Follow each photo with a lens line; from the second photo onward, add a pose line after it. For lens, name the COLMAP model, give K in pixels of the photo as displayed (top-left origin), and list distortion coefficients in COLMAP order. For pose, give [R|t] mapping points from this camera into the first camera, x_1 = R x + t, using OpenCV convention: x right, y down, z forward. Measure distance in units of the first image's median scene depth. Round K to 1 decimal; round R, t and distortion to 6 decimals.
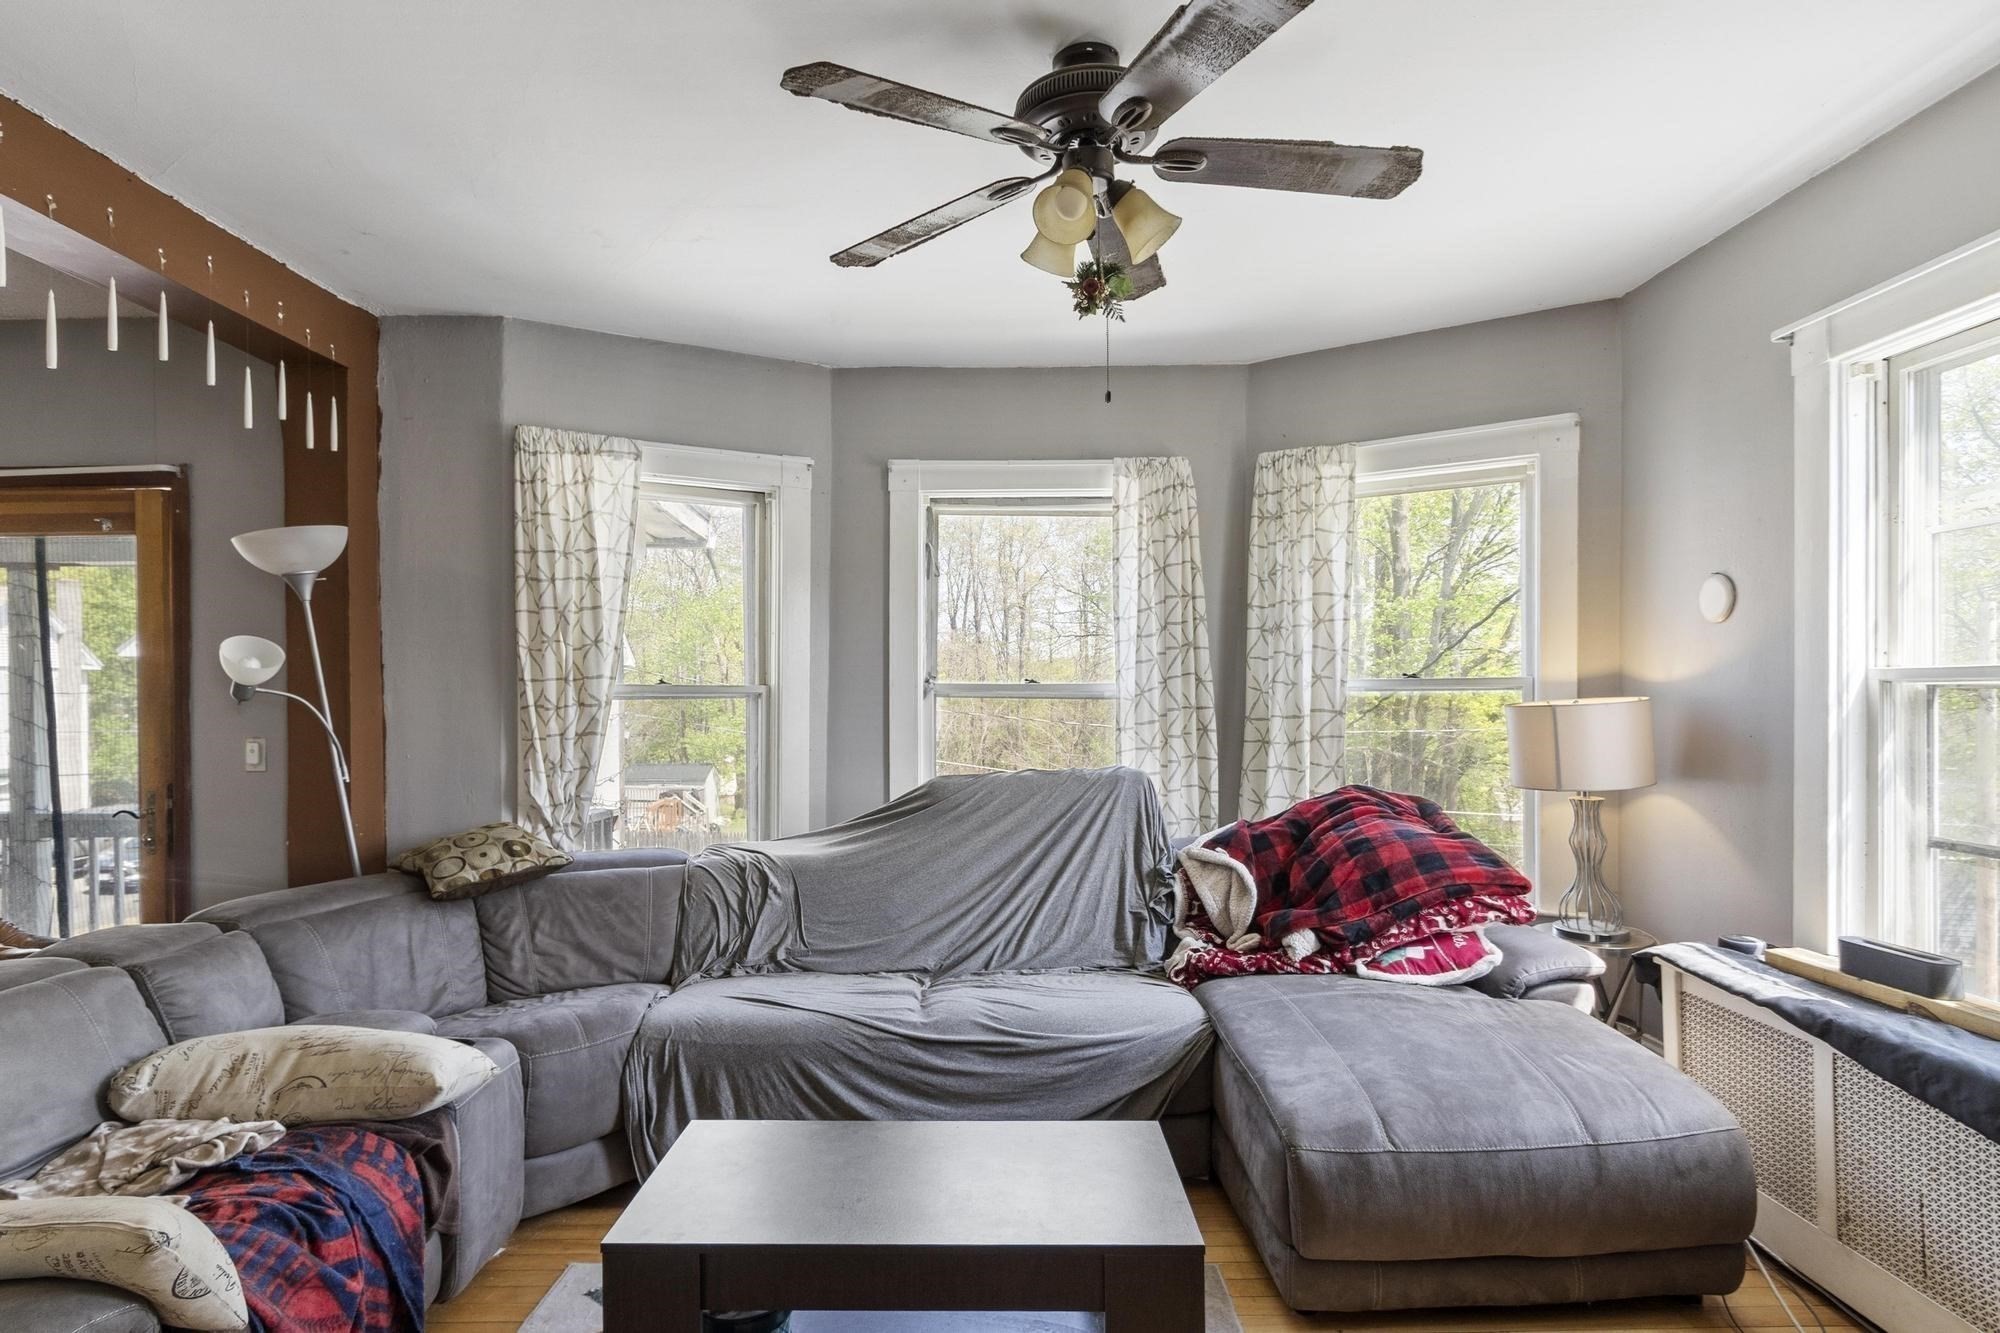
lens RADIAL K [[1032.0, 0, 989.2], [0, 1032.0, 698.7], [0, 0, 1]] dist [0.023251, 0.000016]
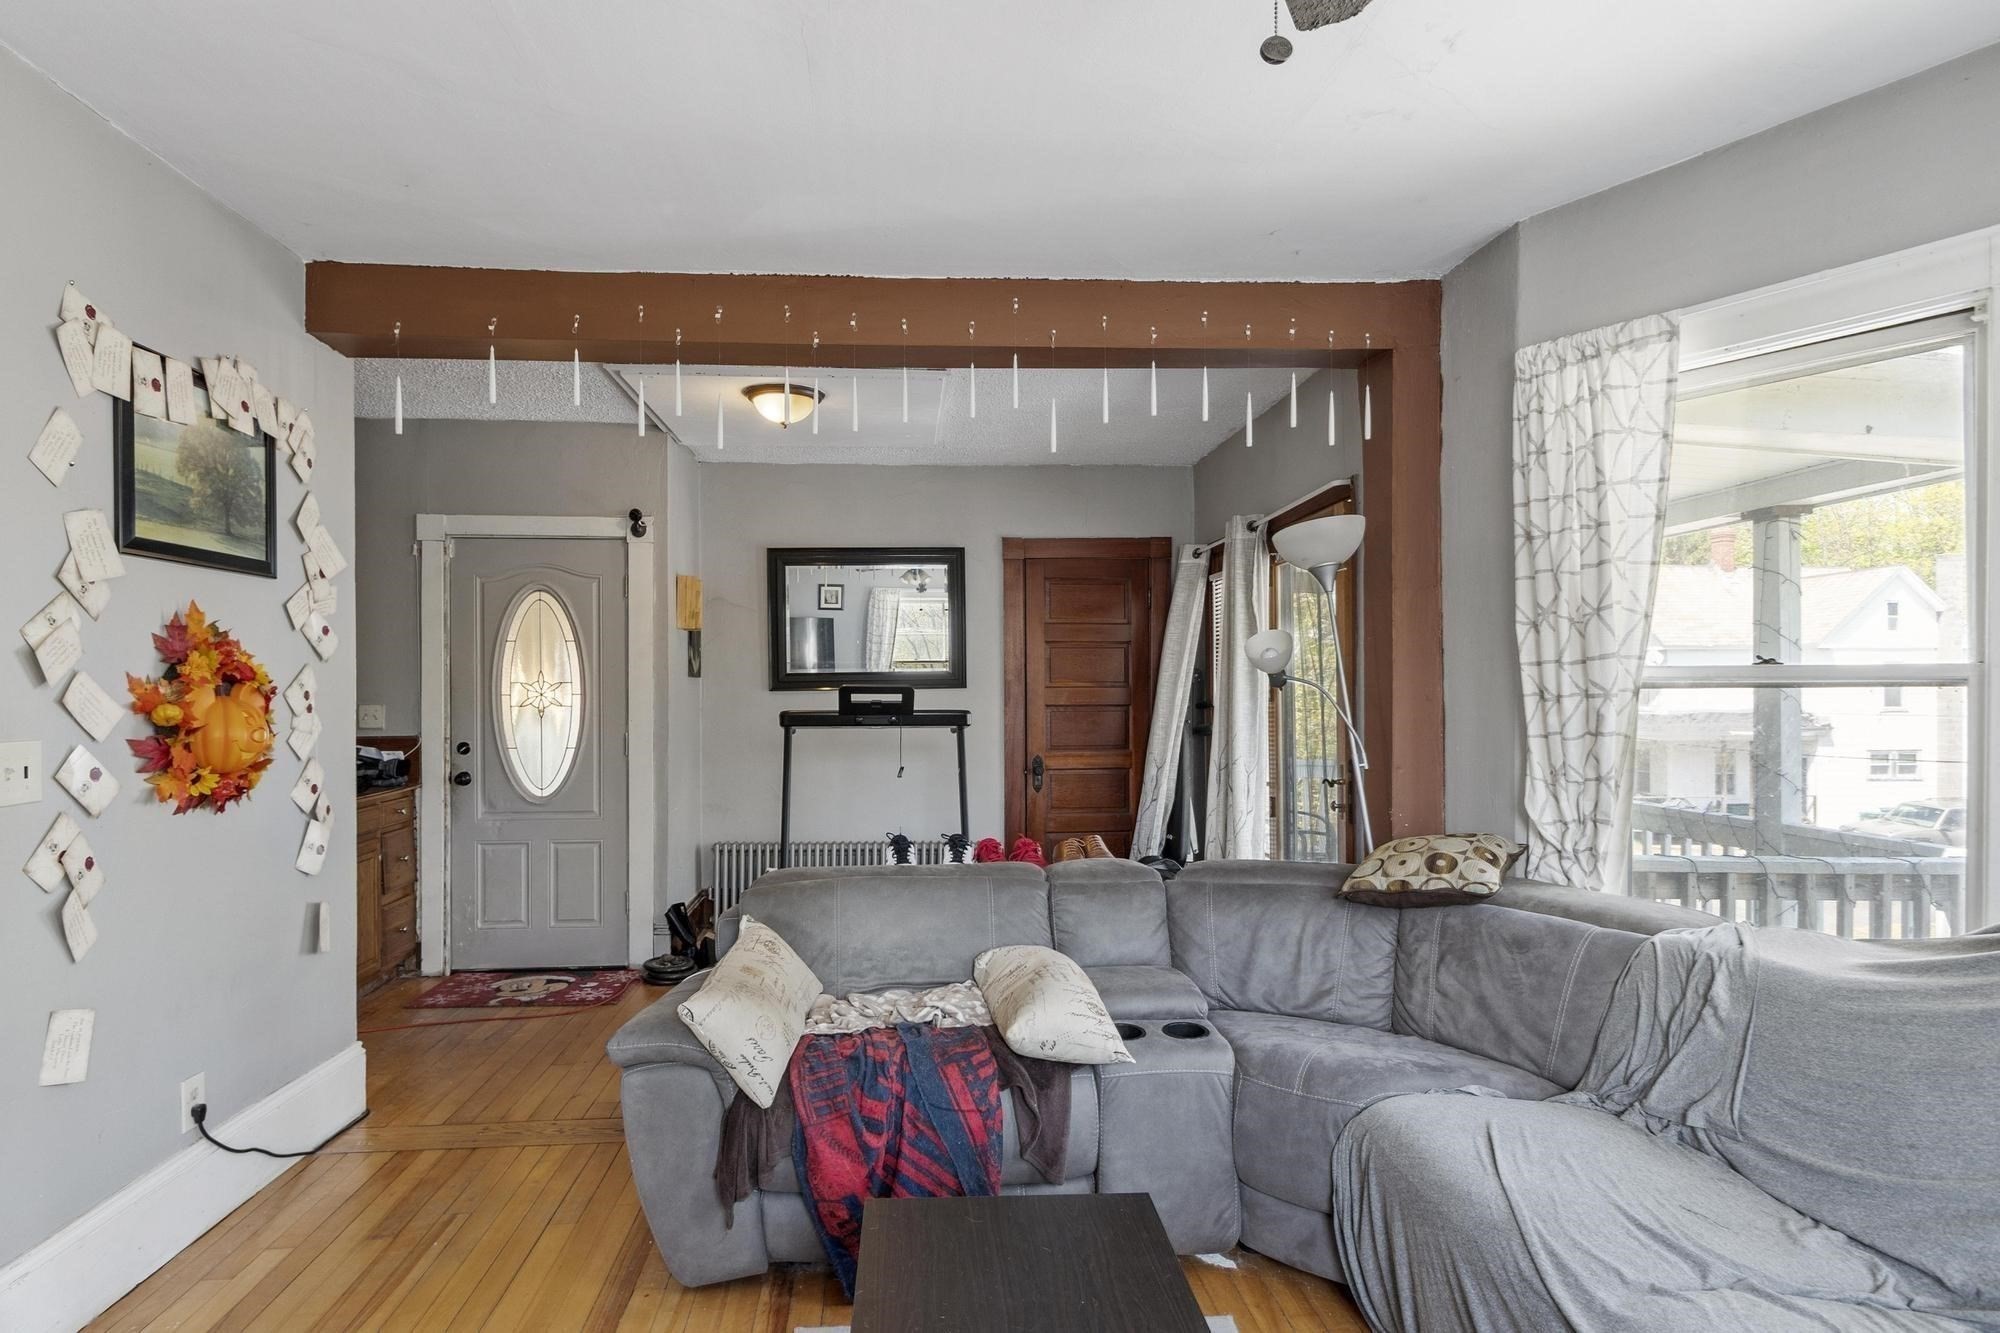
lens RADIAL K [[1094.4, 0, 972.7], [0, 1094.4, 689.6], [0, 0, 1]] dist [-0.003420, -0.000844]
pose [[0.061993, 0.011109, -0.998015, 0.380002], [0.001624, 0.999936, 0.011231, -0.007591], [0.998075, -0.002317, 0.061971, 0.520887]]
